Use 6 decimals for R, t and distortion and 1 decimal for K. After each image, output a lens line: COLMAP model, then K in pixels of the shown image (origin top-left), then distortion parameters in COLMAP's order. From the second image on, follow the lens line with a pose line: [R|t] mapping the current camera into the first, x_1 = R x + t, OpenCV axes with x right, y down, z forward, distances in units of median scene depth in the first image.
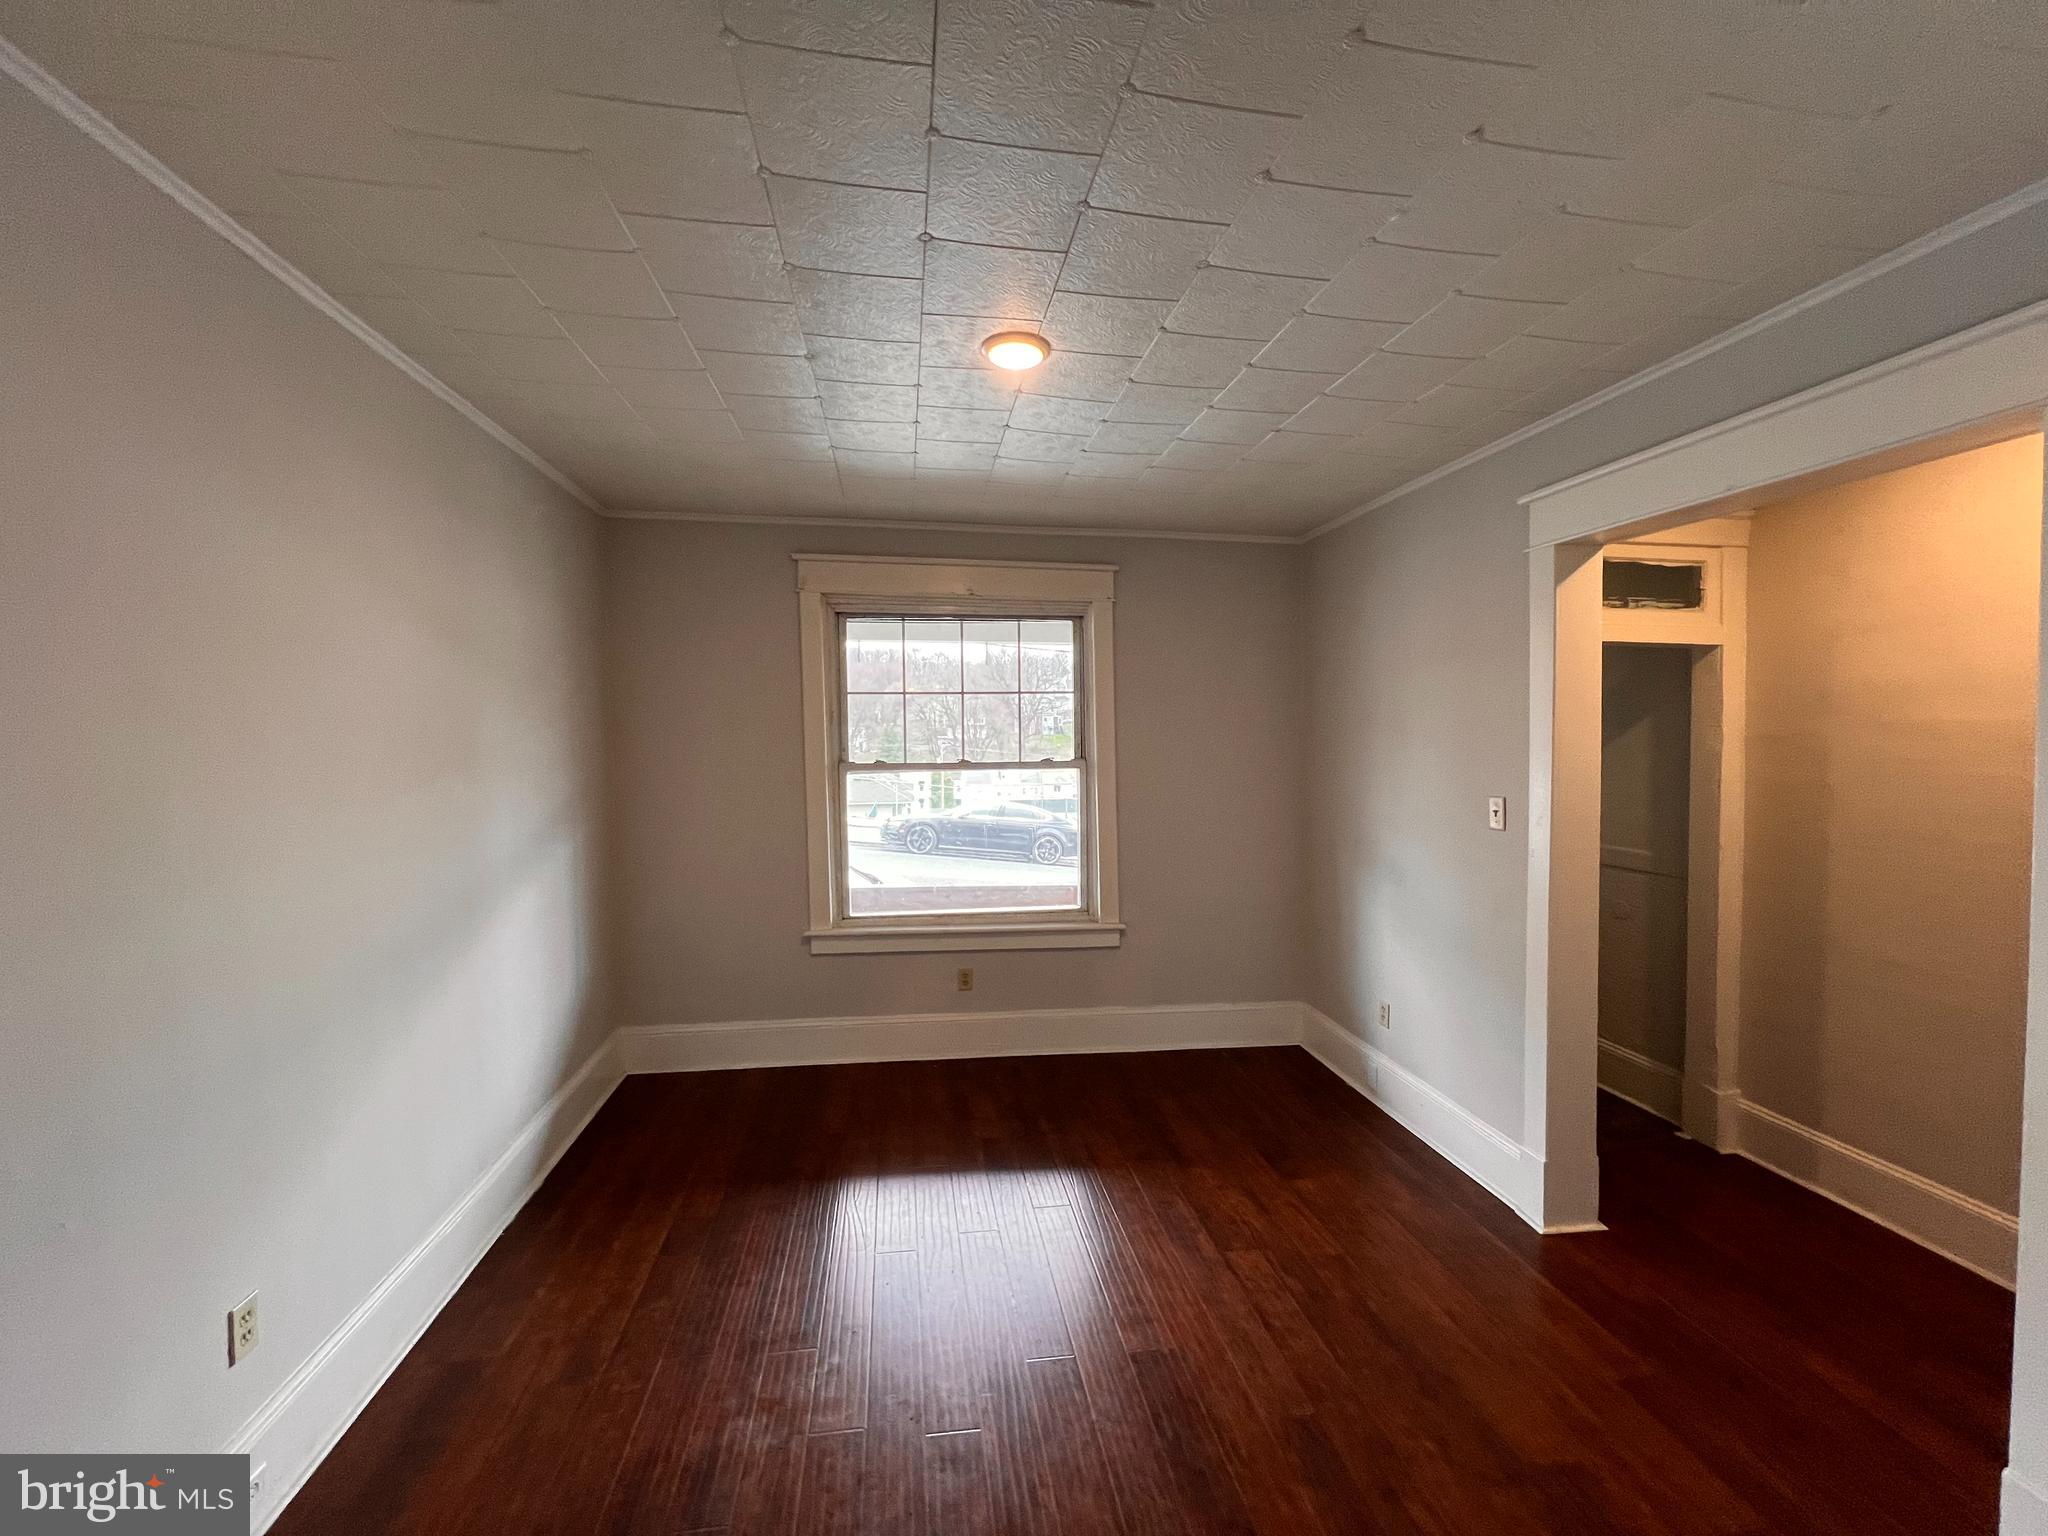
lens RADIAL K [[821.4, 0, 1010.3], [0, 821.4, 762.0], [0, 0, 1]] dist [-0.002308, 0.000602]
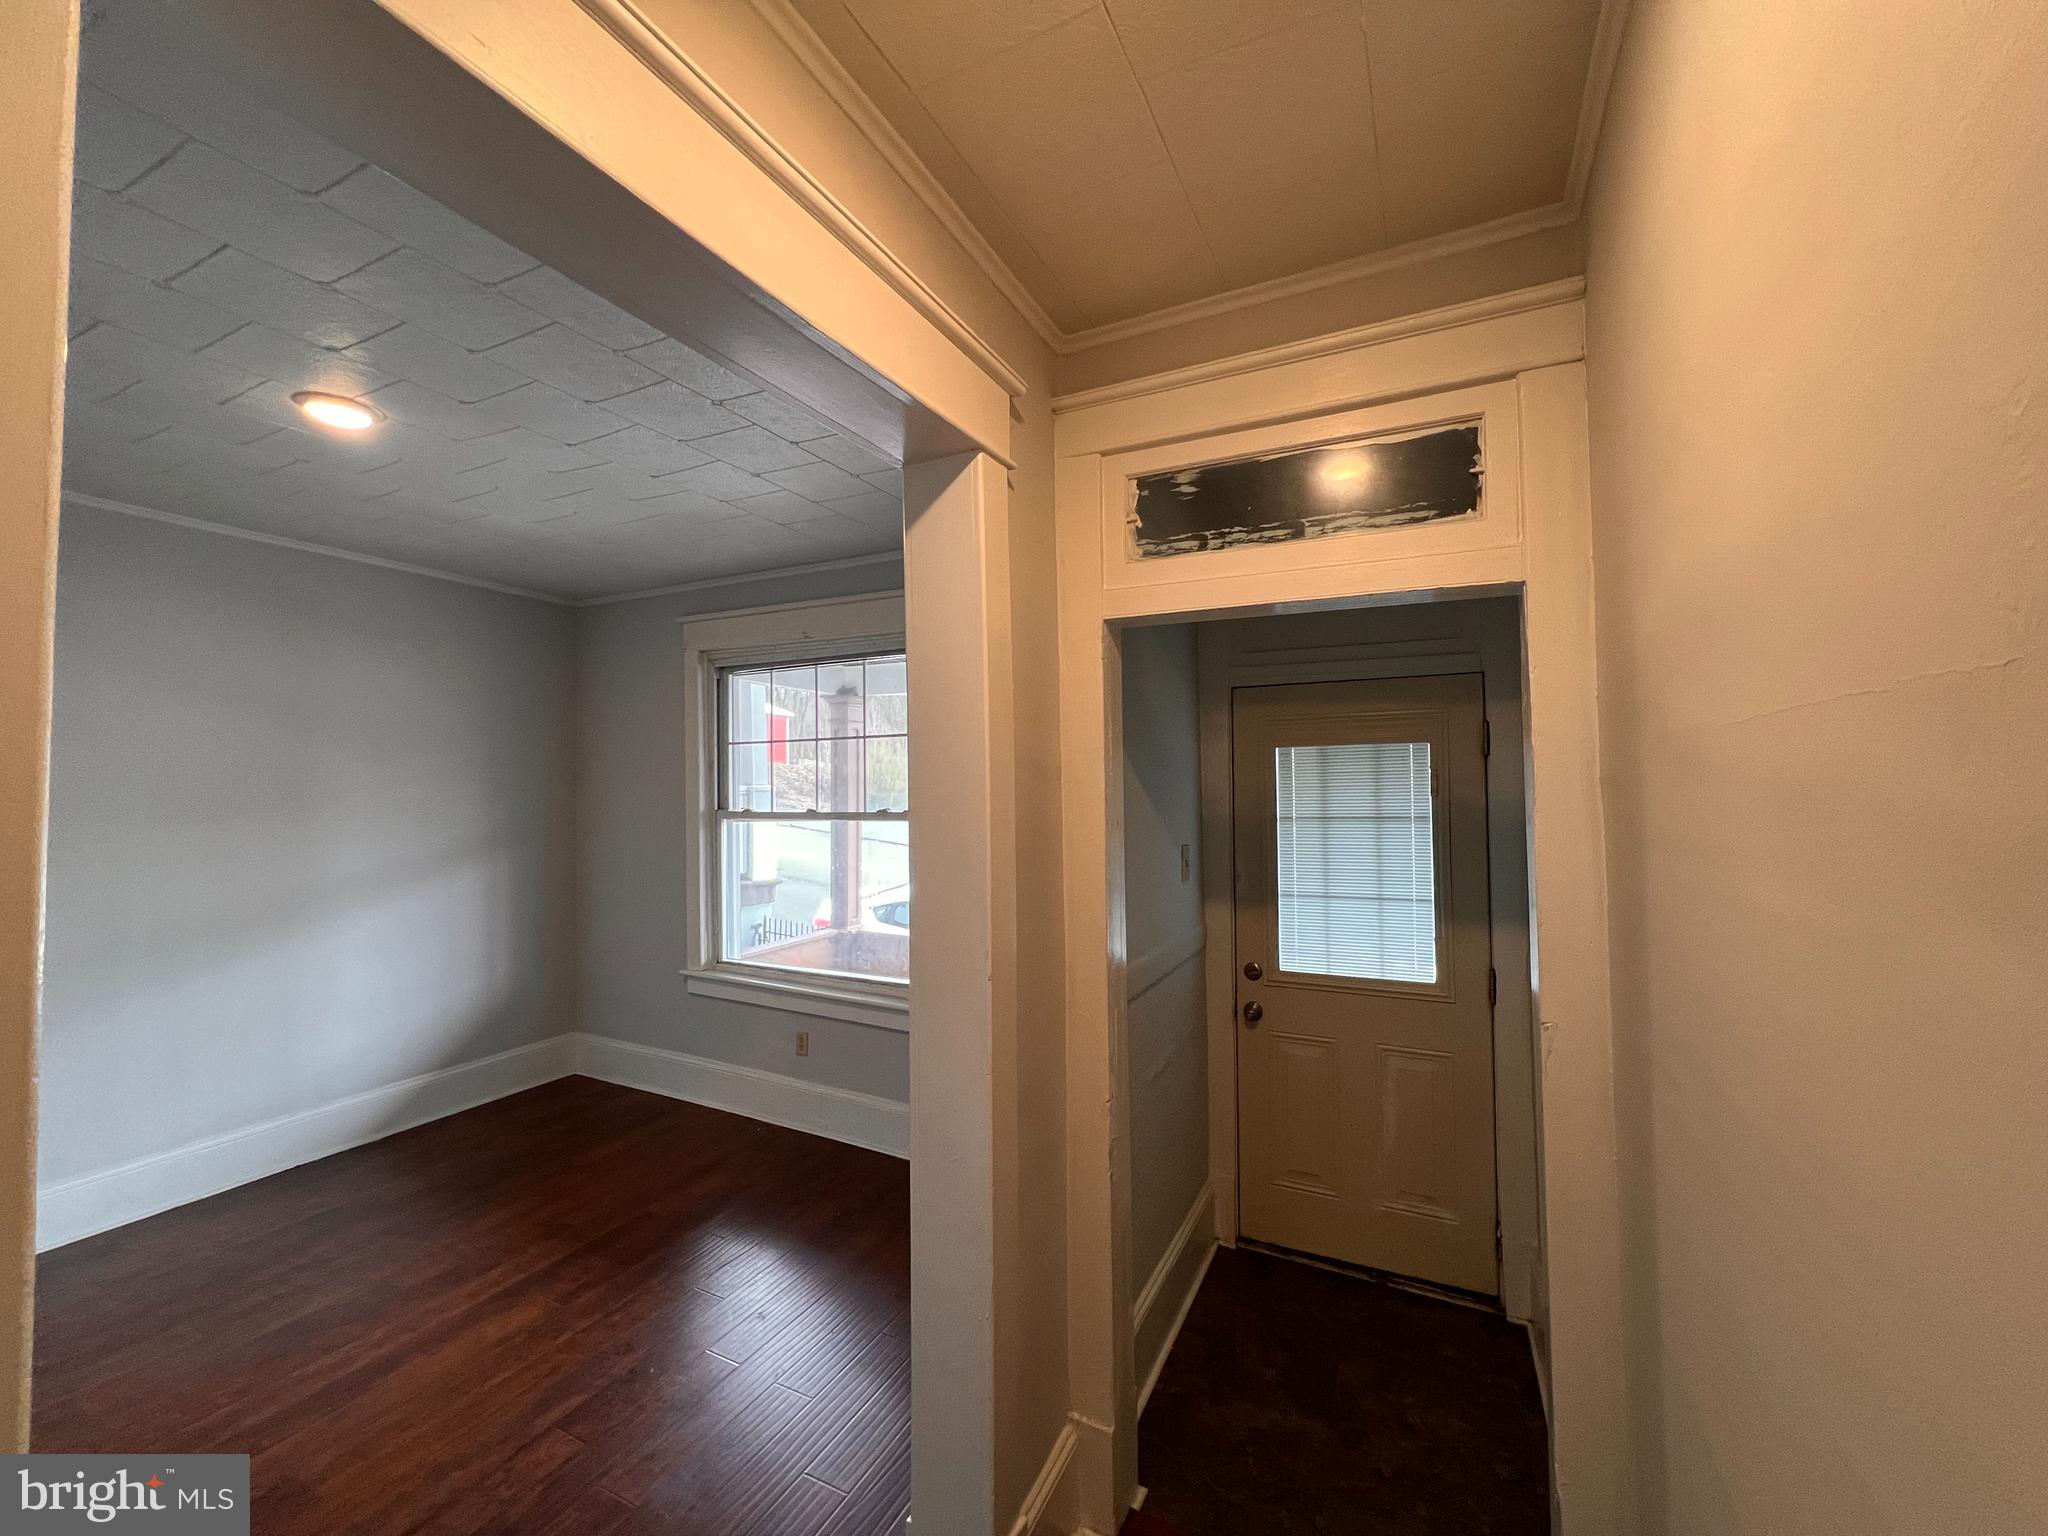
lens RADIAL K [[821.4, 0, 1005.0], [0, 821.4, 760.7], [0, 0, 1]] dist [-0.002308, 0.000602]
pose [[0.818633, -0.018808, -0.574010, 0.689715], [-0.011042, 0.998763, -0.048473, -0.015856], [0.574211, 0.046020, 0.817413, 0.355036]]
